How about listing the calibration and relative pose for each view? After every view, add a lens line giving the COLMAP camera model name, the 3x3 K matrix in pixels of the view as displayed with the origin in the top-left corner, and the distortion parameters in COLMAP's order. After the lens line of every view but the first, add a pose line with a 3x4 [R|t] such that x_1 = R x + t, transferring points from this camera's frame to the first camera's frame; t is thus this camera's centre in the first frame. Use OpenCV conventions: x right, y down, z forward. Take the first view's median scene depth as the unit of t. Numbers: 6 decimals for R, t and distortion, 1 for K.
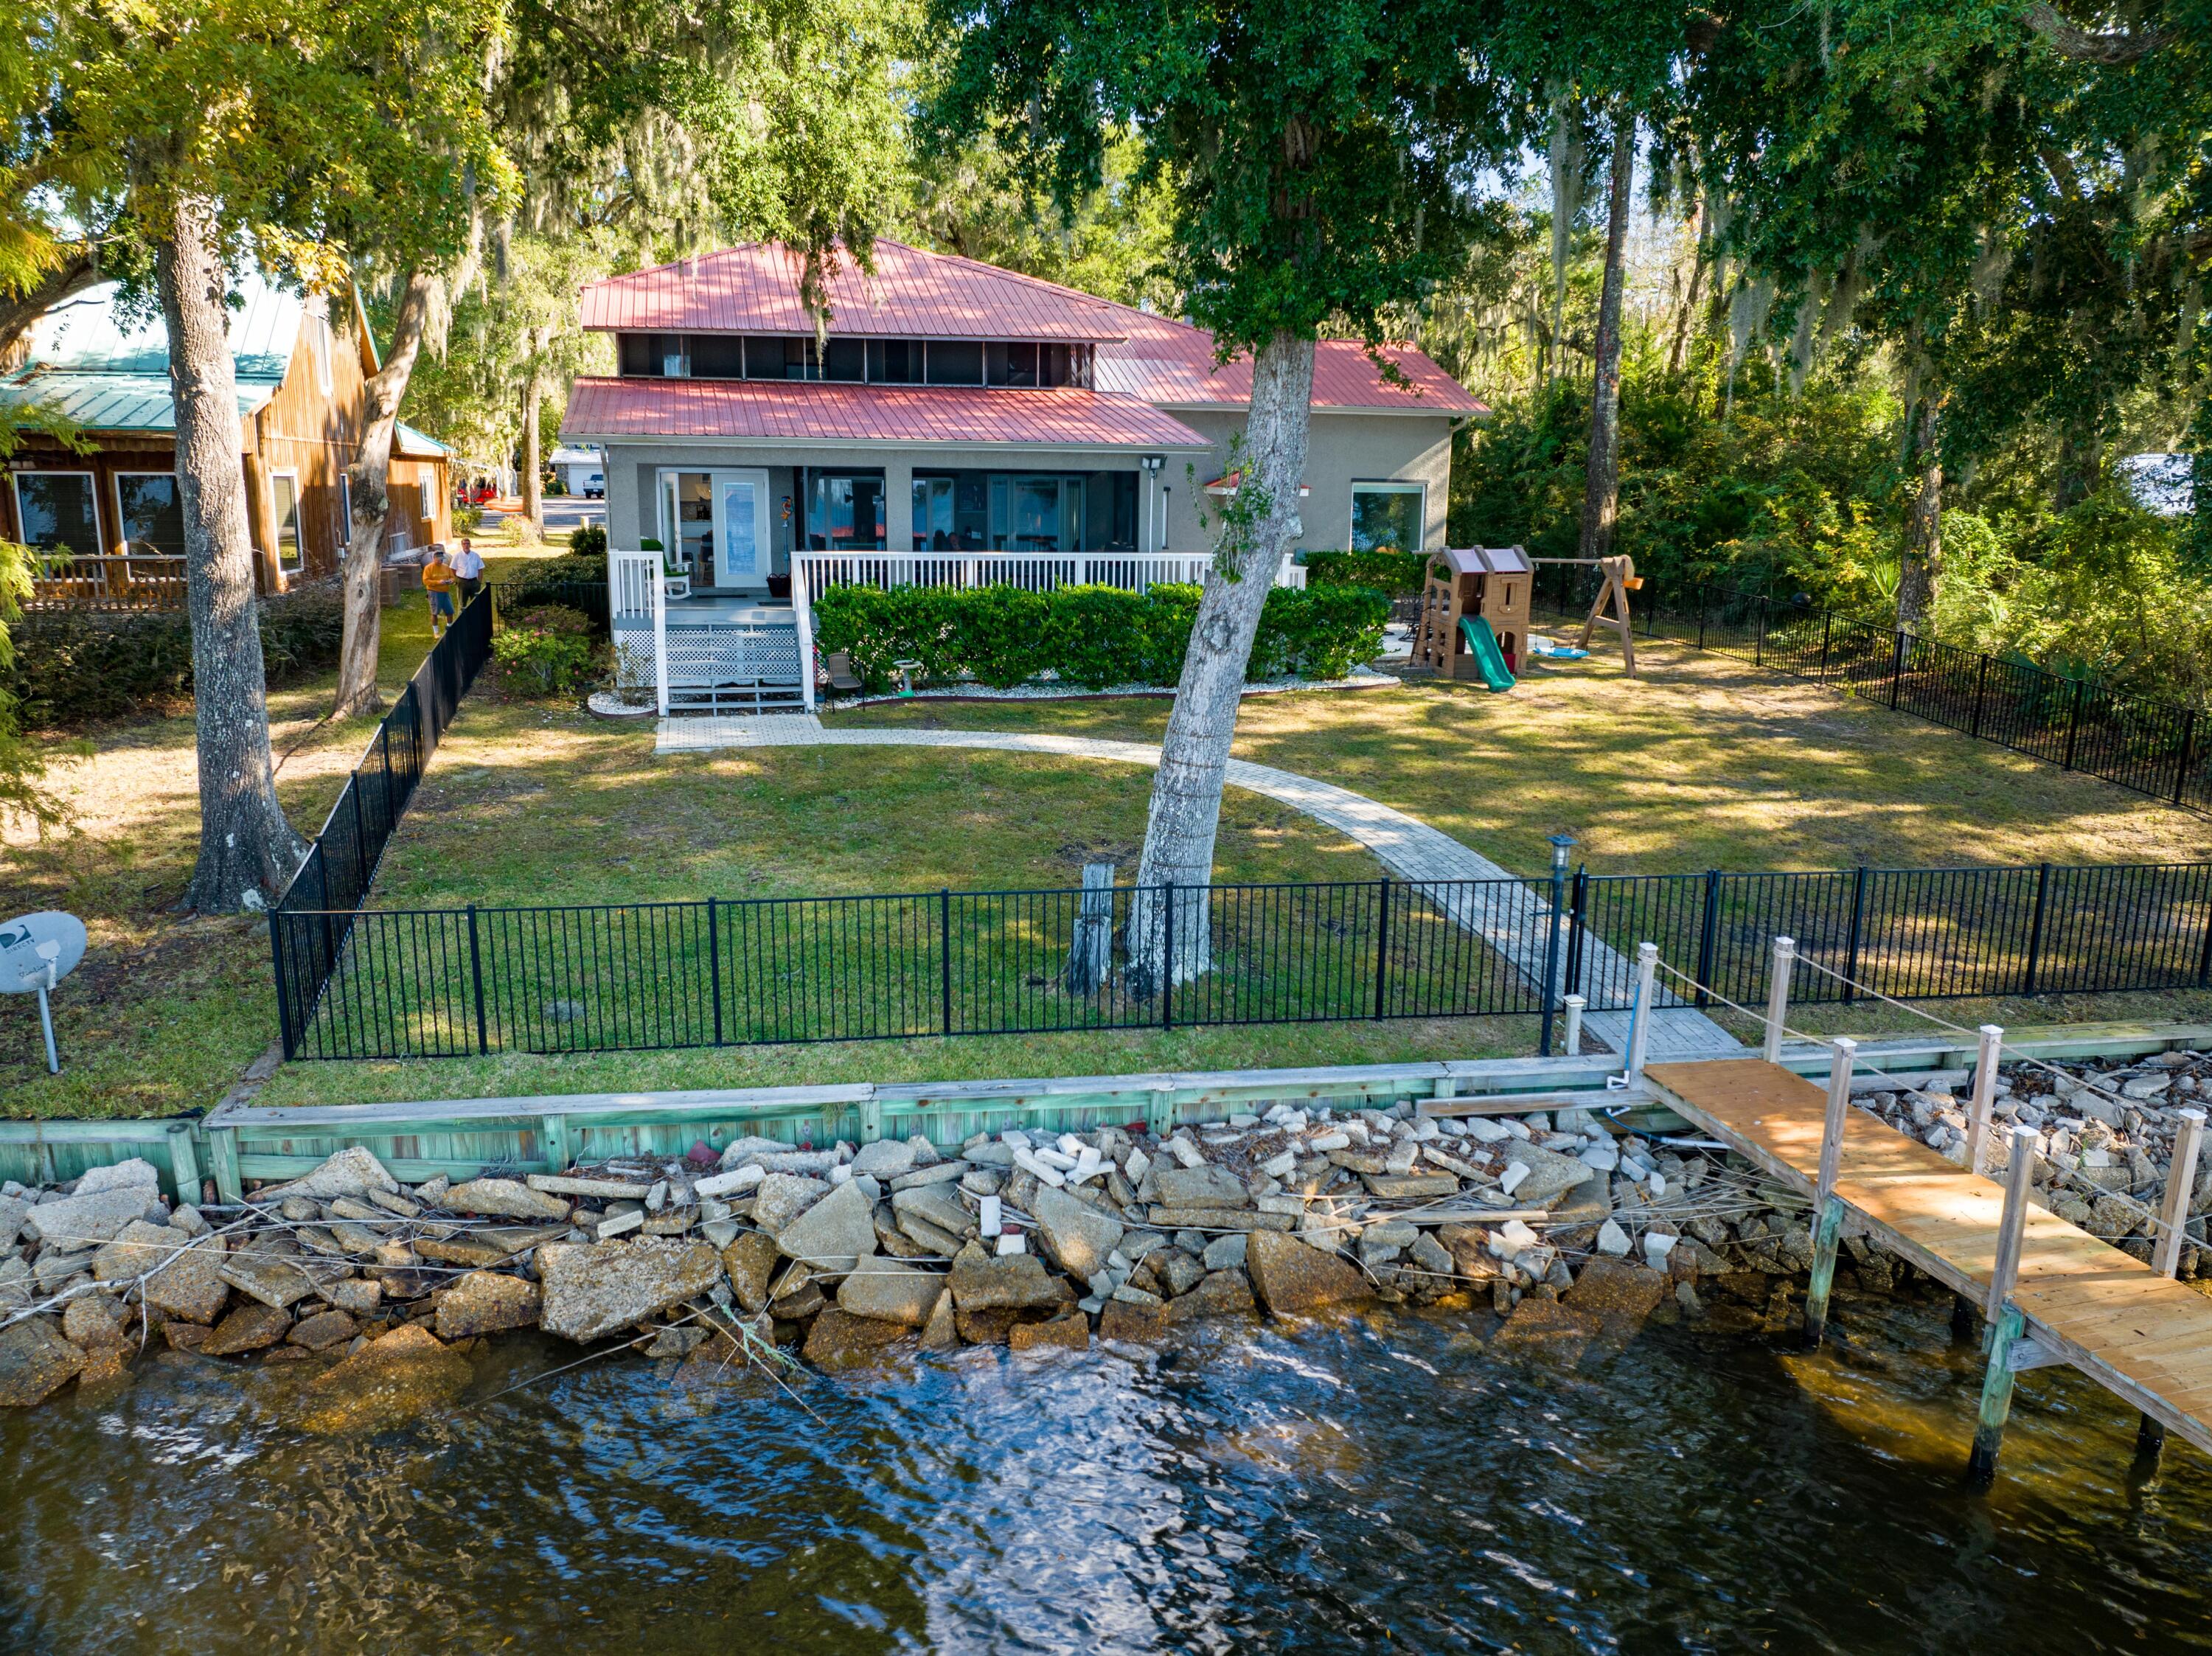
lens RADIAL K [[1559.7, 0, 1112.4], [0, 1559.7, 816.7], [0, 0, 1]] dist [-0.039873, -0.003120]
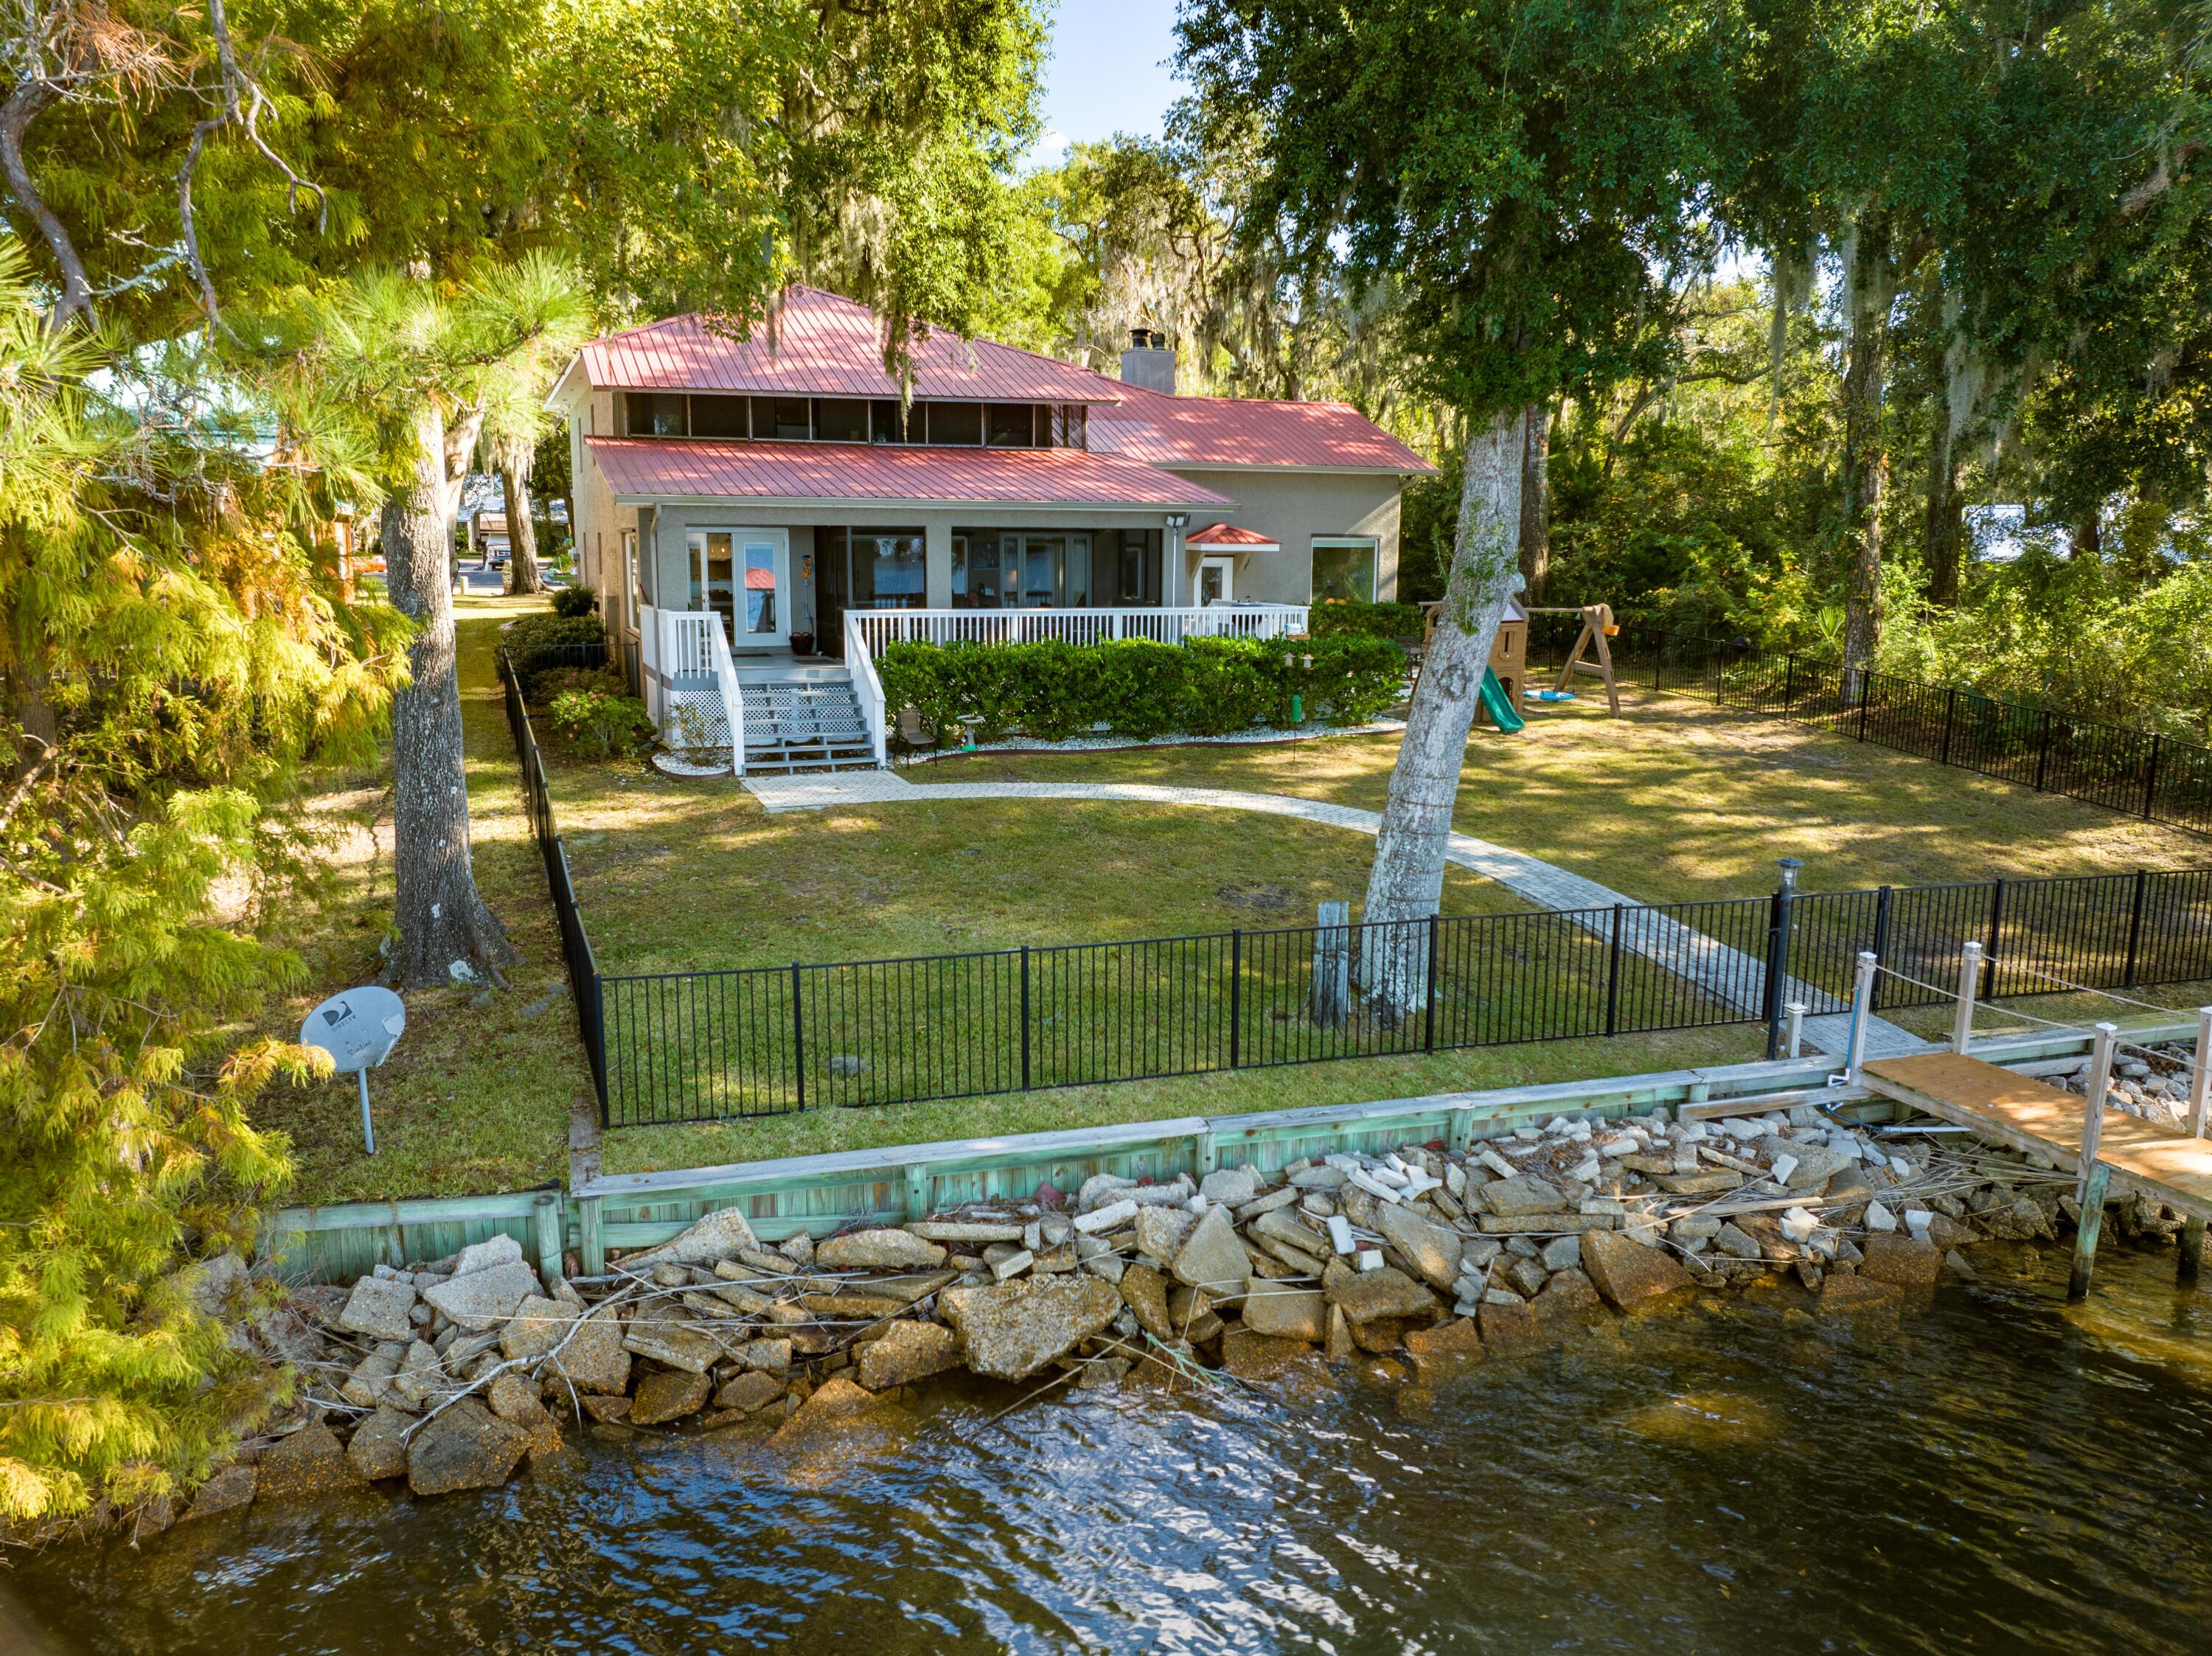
lens RADIAL K [[1559.7, 0, 1112.4], [0, 1559.7, 816.7], [0, 0, 1]] dist [-0.039873, -0.003120]
pose [[0.991208, -0.029041, 0.129090, -0.266437], [0.033333, 0.998957, -0.031212, 0.000709], [-0.128049, 0.035241, 0.991142, -0.026332]]
